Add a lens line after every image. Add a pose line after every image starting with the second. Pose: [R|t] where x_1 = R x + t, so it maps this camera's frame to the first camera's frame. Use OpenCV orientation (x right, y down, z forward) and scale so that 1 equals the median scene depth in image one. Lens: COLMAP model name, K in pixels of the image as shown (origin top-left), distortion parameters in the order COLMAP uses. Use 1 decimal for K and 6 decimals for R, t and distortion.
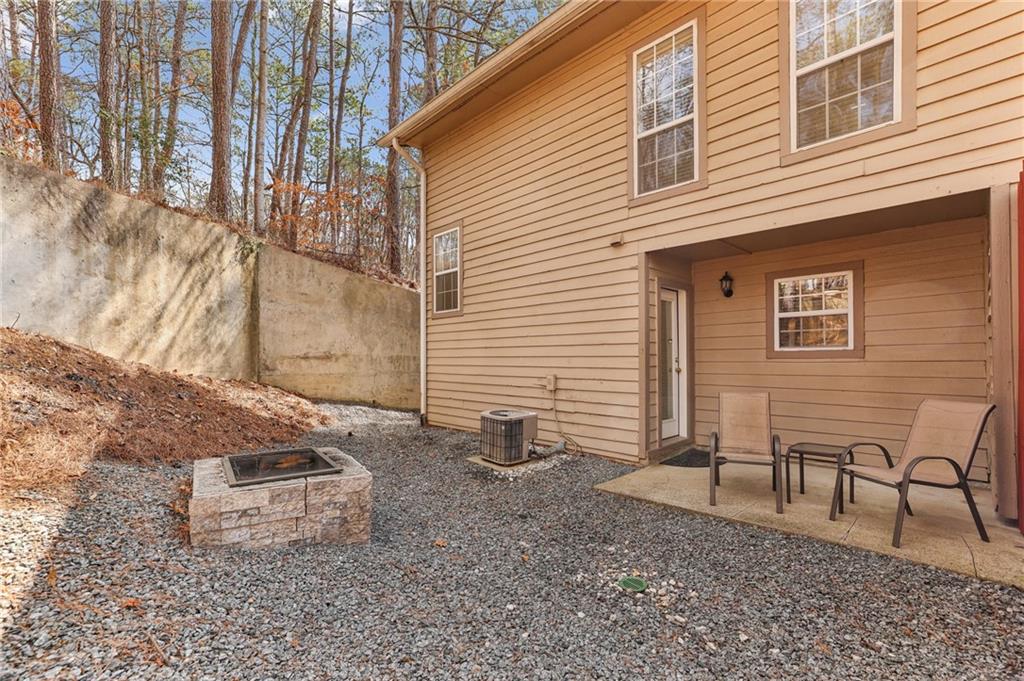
lens RADIAL K [[428.3, 0, 498.3], [0, 428.3, 358.6], [0, 0, 1]] dist [-0.014352, 0.003572]
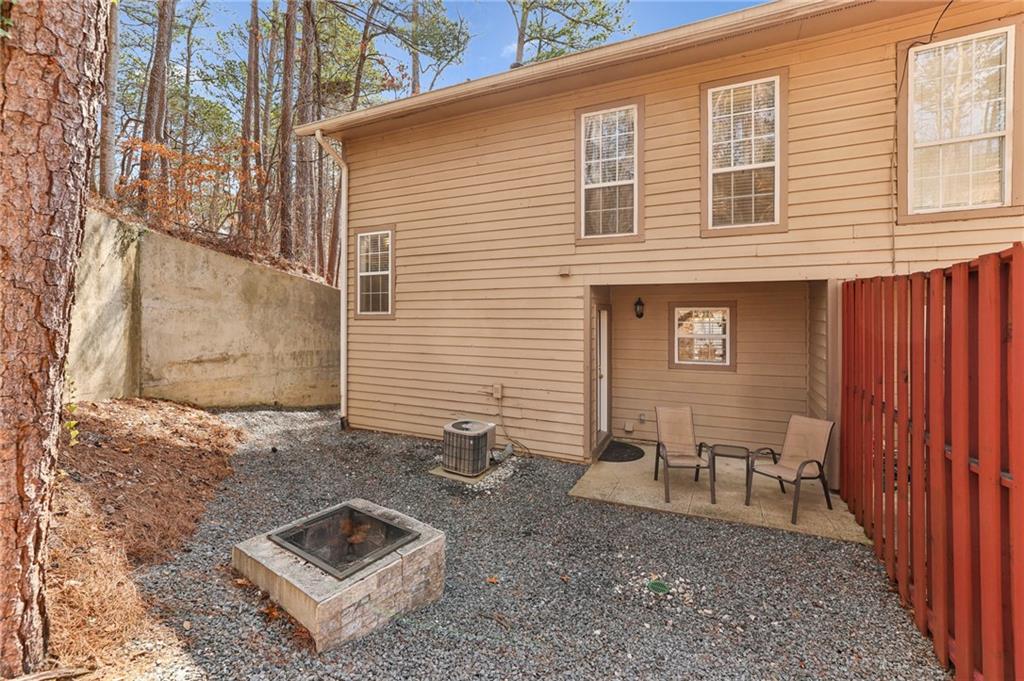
lens RADIAL K [[428.3, 0, 485.5], [0, 428.3, 319.6], [0, 0, 1]] dist [-0.014352, 0.003572]
pose [[0.940450, -0.003209, 0.339916, -0.314961], [0.000052, 0.999957, 0.009298, -0.154580], [-0.339931, -0.008727, 0.940410, -0.021758]]
